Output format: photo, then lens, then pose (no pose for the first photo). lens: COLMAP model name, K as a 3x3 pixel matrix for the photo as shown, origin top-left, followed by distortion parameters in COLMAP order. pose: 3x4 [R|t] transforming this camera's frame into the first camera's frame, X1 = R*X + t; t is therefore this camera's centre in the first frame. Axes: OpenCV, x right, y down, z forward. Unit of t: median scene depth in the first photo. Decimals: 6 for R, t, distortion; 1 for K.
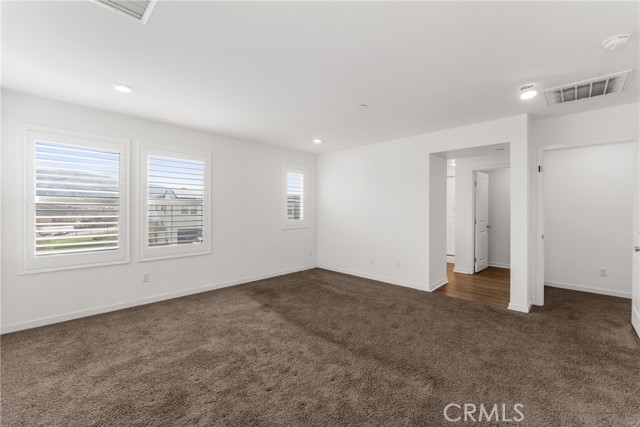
lens RADIAL K [[266.9, 0, 319.2], [0, 266.9, 212.8], [0, 0, 1]] dist [-0.004419, 0.000084]
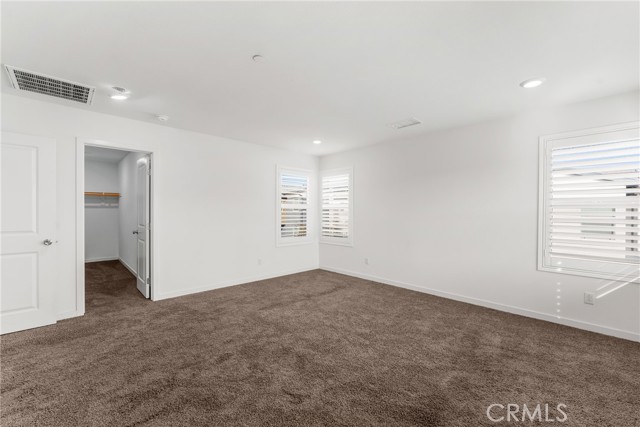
lens RADIAL K [[266.9, 0, 320.7], [0, 266.9, 212.6], [0, 0, 1]] dist [-0.004419, 0.000084]
pose [[-0.999729, -0.006537, 0.022351, -0.010502], [-0.006023, 0.999717, 0.023014, -0.019880], [-0.022495, 0.022873, -0.999485, 1.459702]]
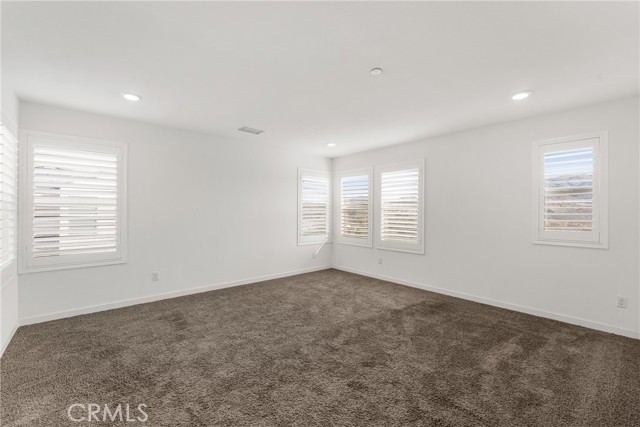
lens RADIAL K [[266.9, 0, 319.1], [0, 266.9, 211.0], [0, 0, 1]] dist [-0.004419, 0.000084]
pose [[-0.065375, -0.005379, -0.997846, 0.785762], [-0.021628, 0.999758, -0.003972, -0.005130], [0.997626, 0.021321, -0.065475, 0.774724]]
